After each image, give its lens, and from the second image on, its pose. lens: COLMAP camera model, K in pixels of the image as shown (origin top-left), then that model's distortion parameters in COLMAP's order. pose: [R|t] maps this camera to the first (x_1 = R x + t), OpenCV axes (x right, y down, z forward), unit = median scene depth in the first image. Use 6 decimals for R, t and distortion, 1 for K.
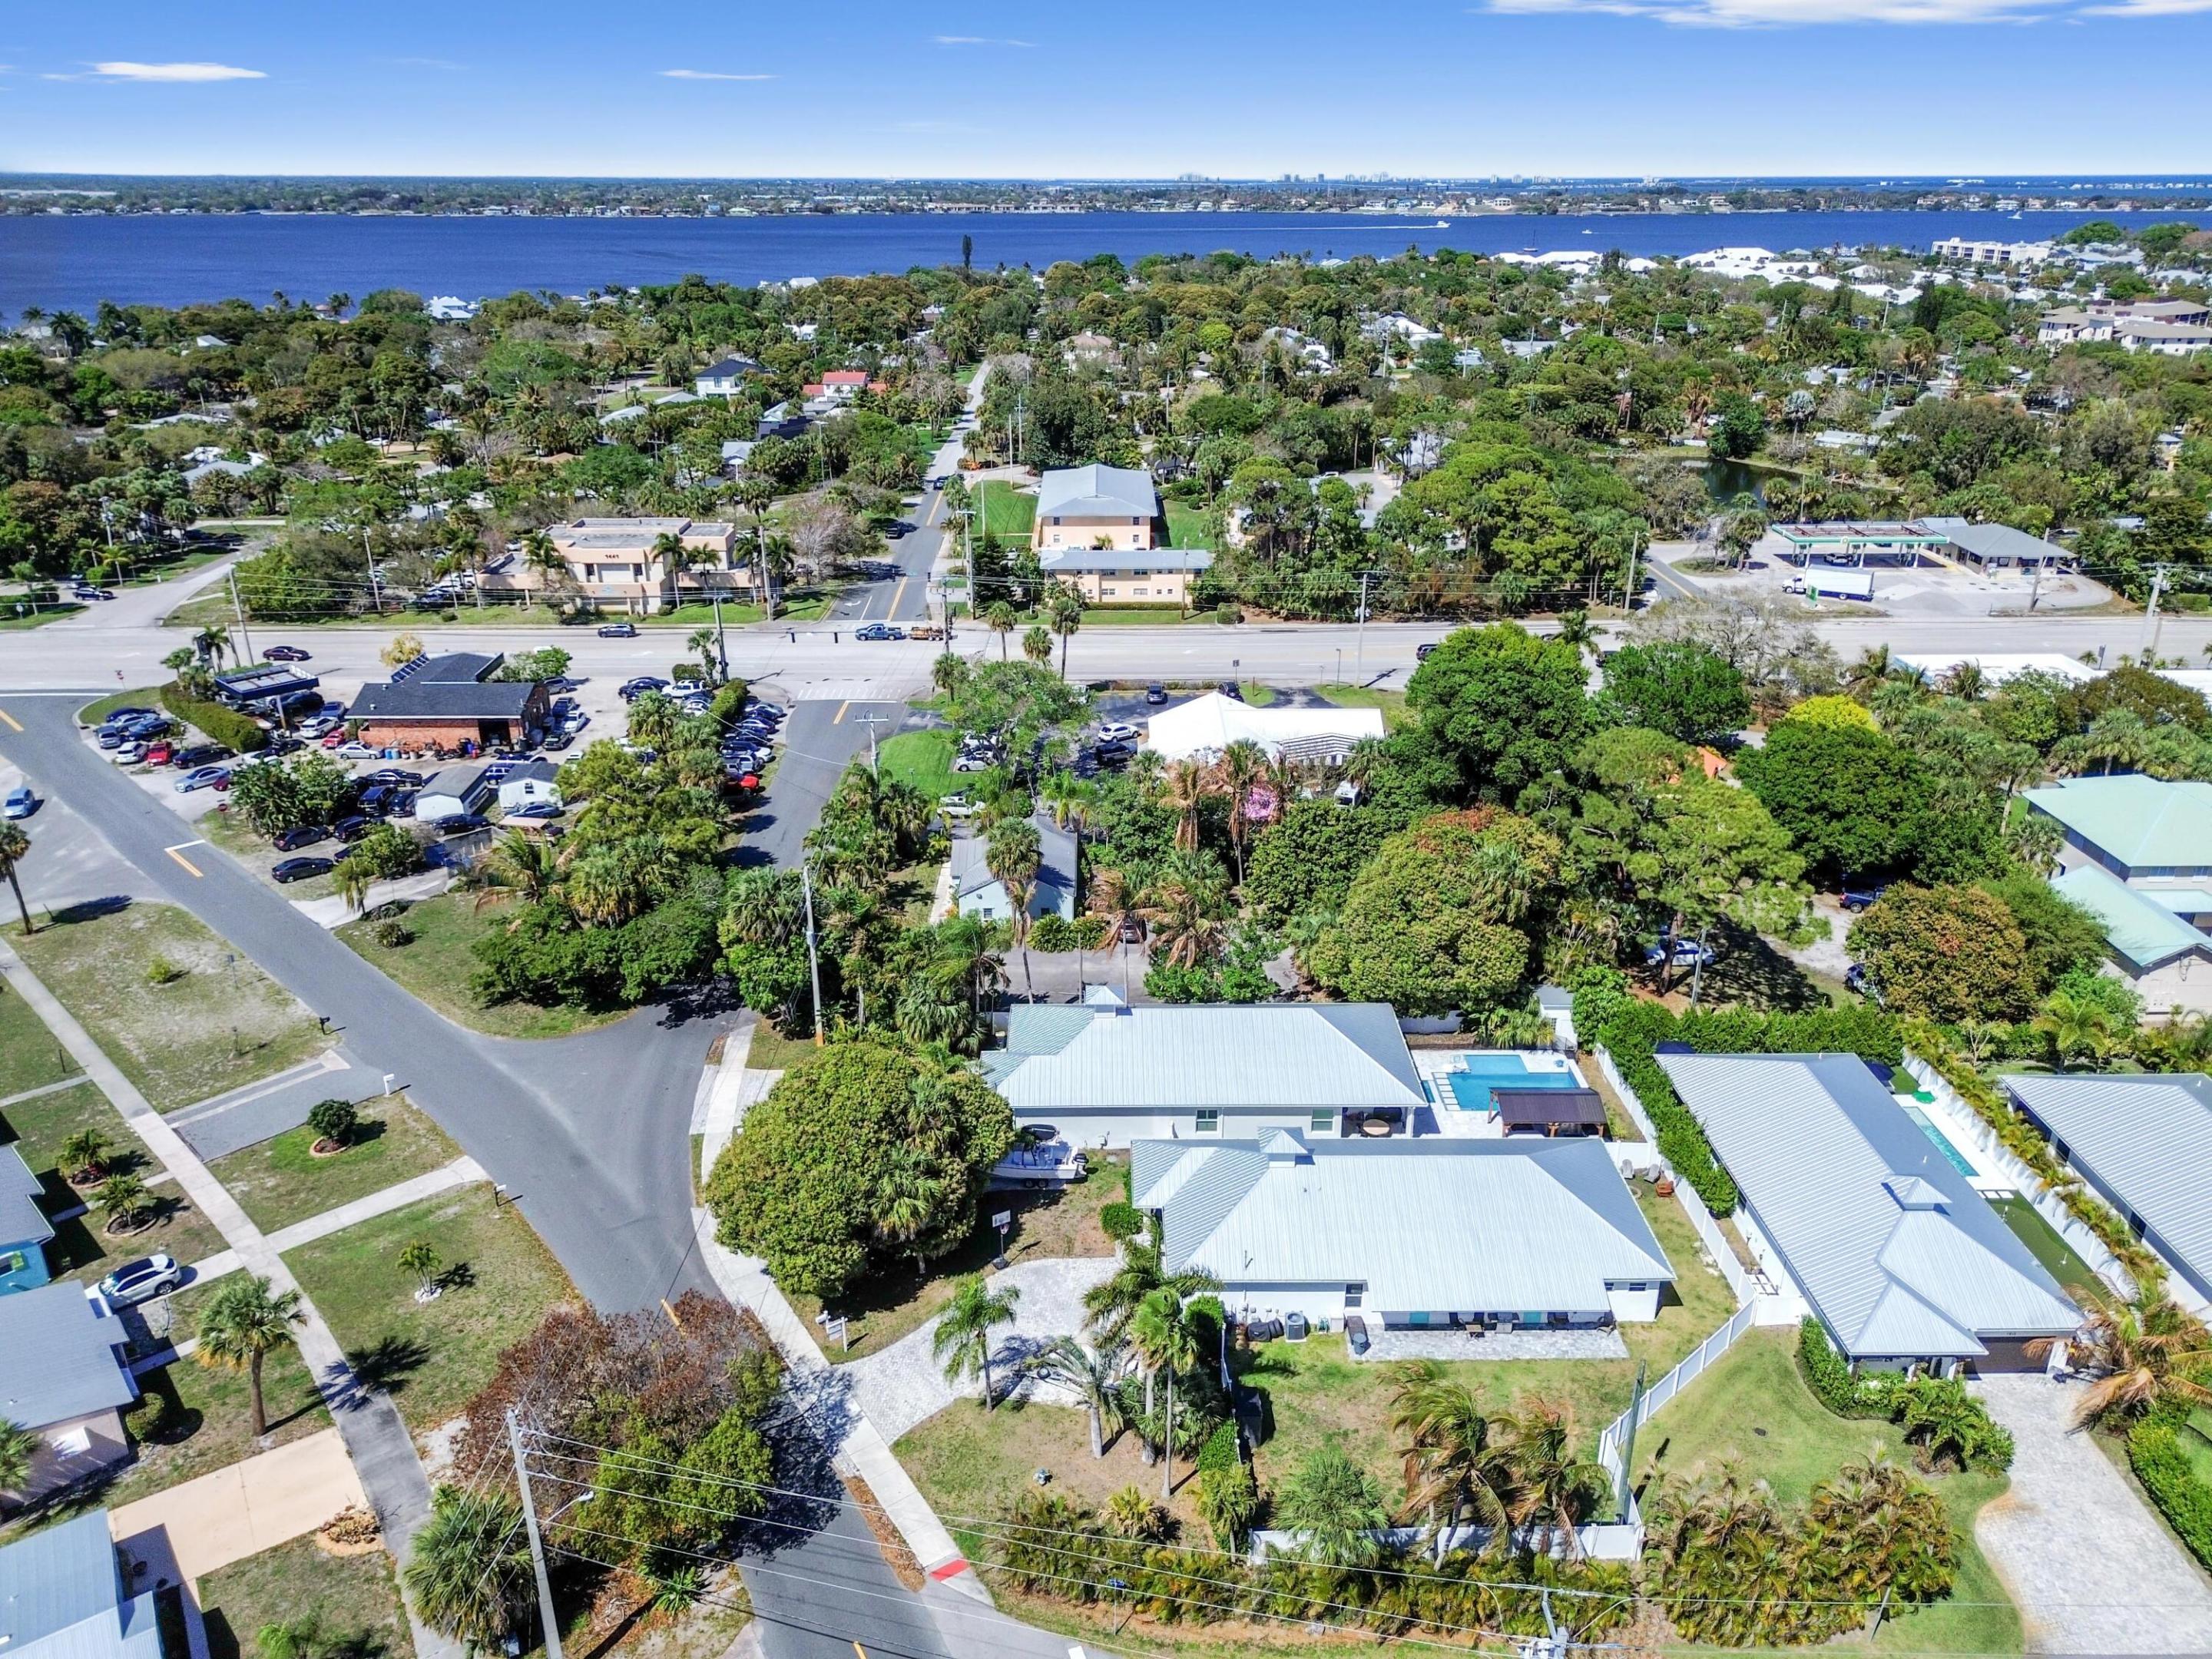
lens RADIAL K [[1562.0, 0, 1128.2], [0, 1562.0, 825.4], [0, 0, 1]] dist [0.079303, -0.086123]
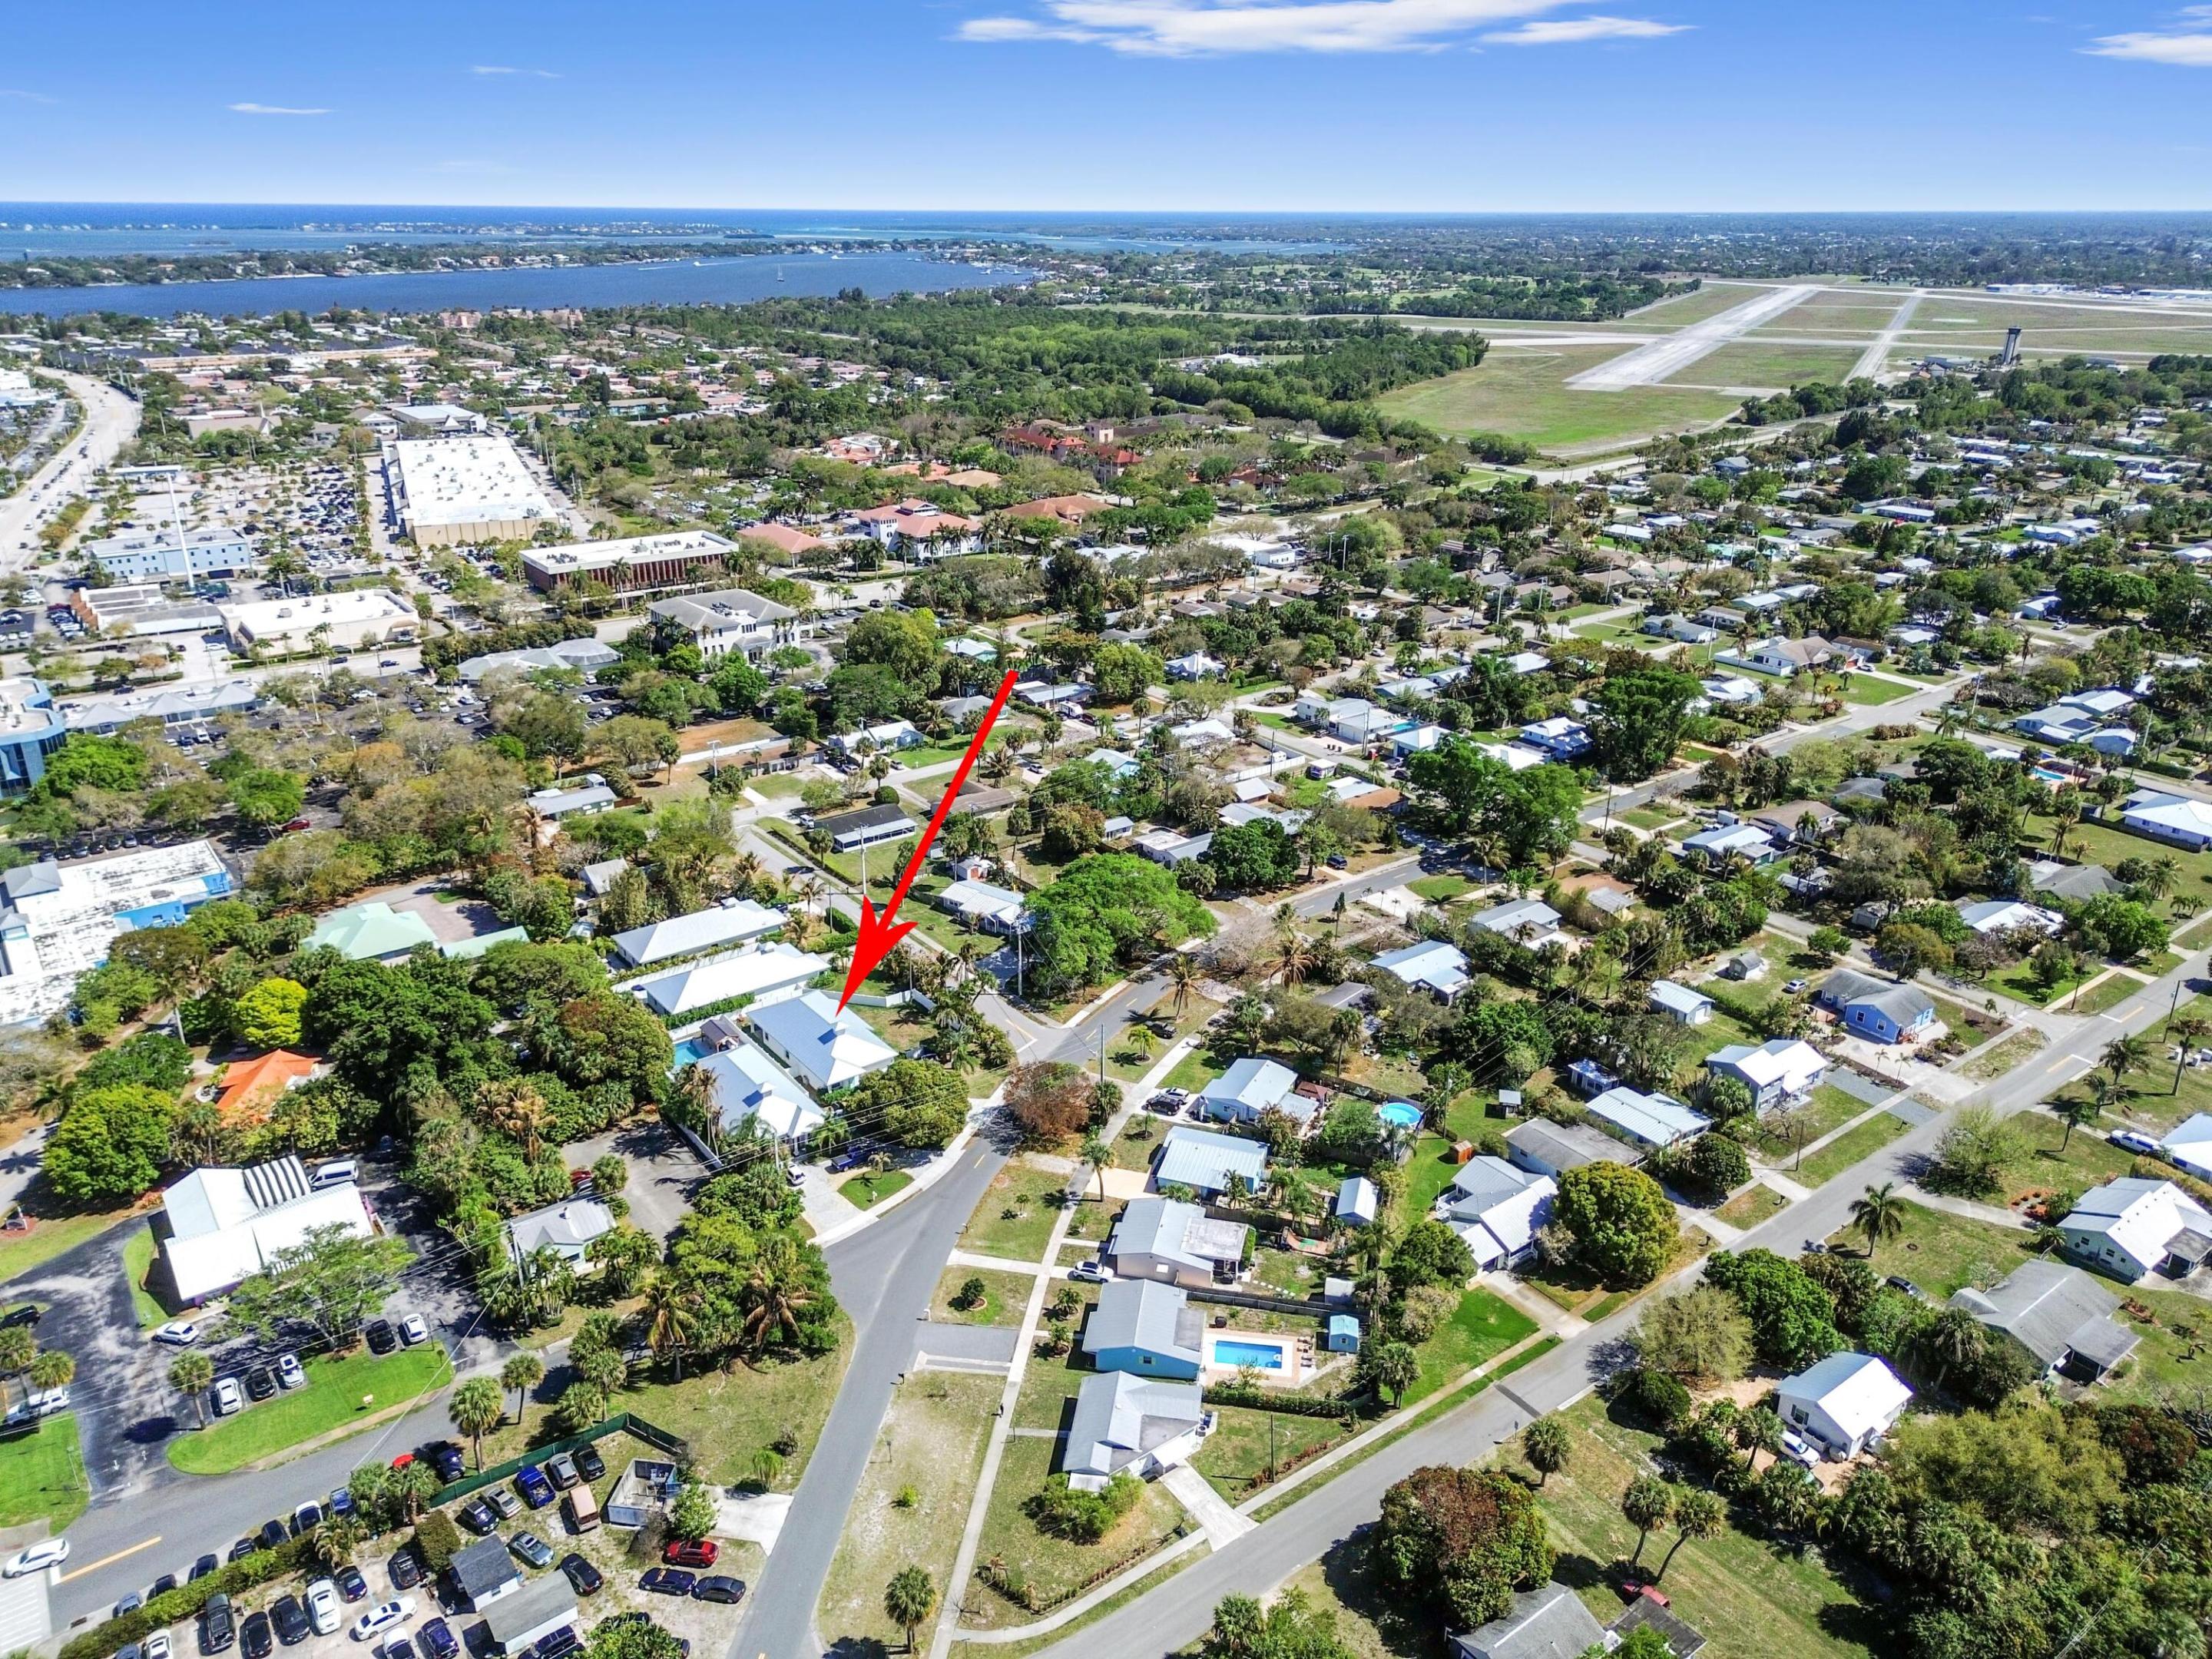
lens RADIAL K [[1562.0, 0, 1128.2], [0, 1562.0, 825.4], [0, 0, 1]] dist [0.079303, -0.086123]
pose [[-0.595014, -0.296593, 0.746988, -1.068479], [0.297127, 0.782398, 0.547329, -0.712595], [-0.746776, 0.547618, -0.377412, 0.723770]]
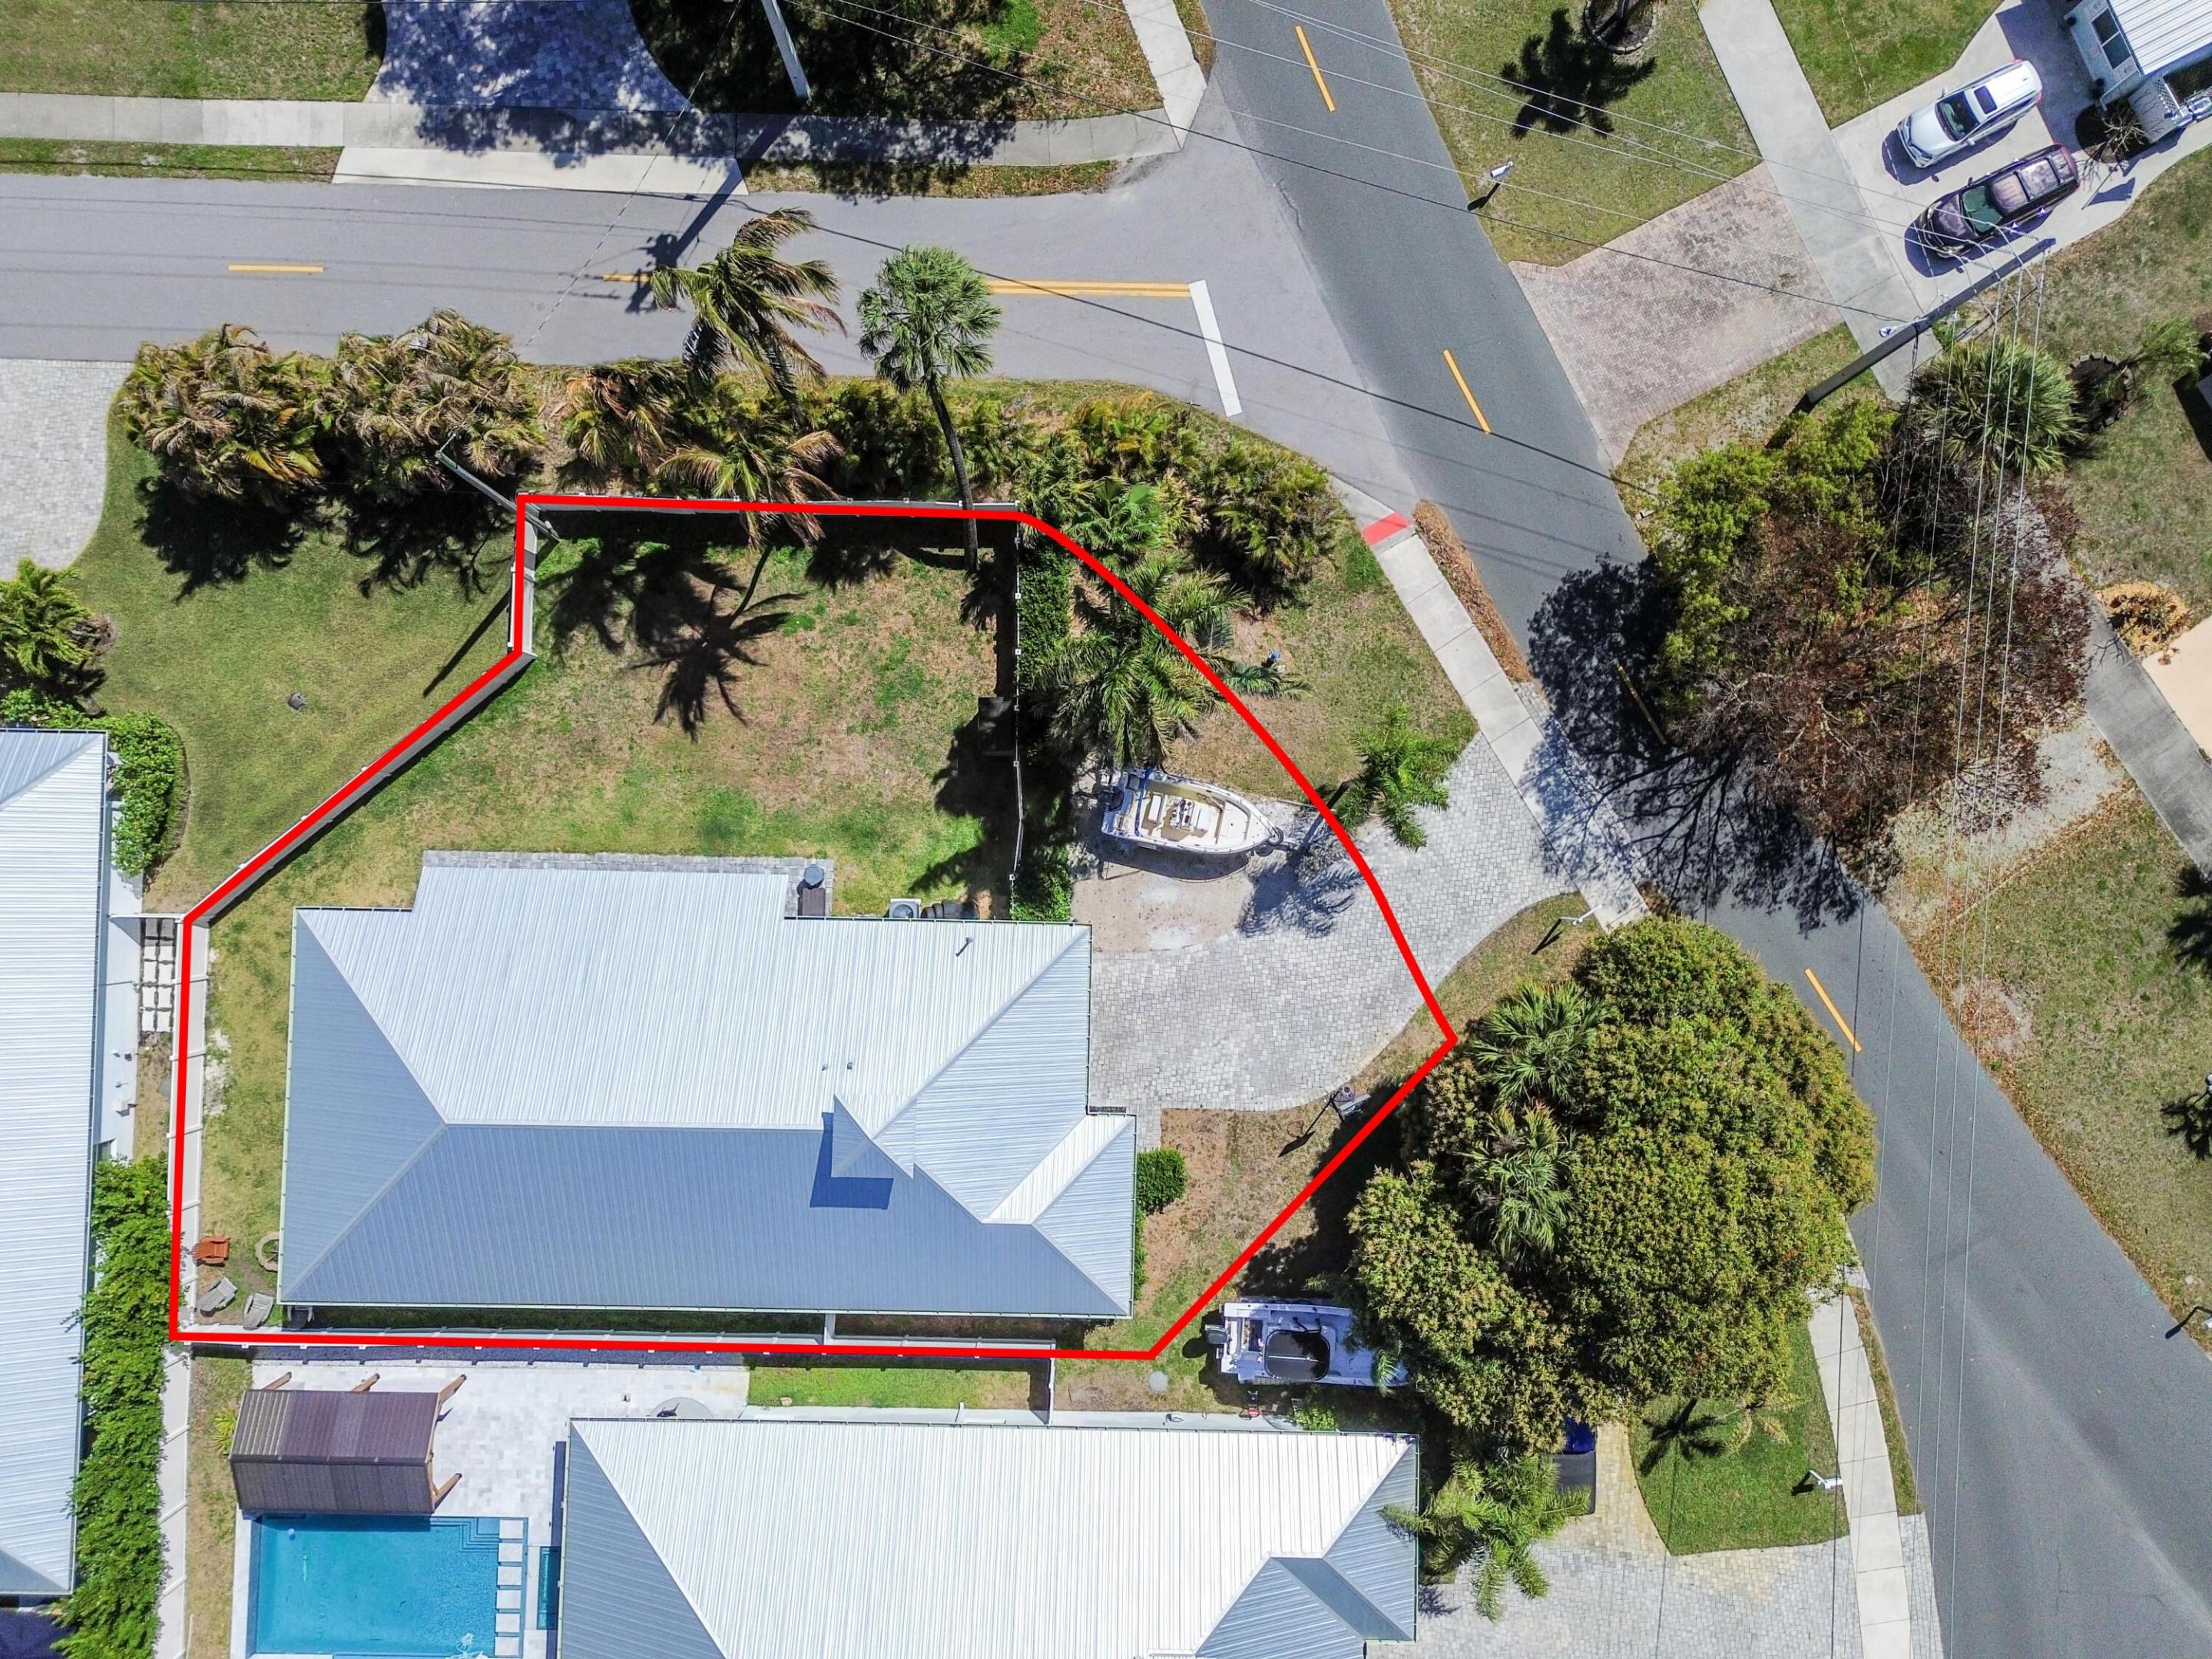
lens RADIAL K [[1562.0, 0, 1128.2], [0, 1562.0, 825.4], [0, 0, 1]] dist [0.079303, -0.086123]
pose [[-0.998967, -0.045449, 0.000368, 0.004860], [0.016537, -0.355917, 0.934371, -0.138891], [-0.042336, 0.933412, 0.356301, 0.342442]]
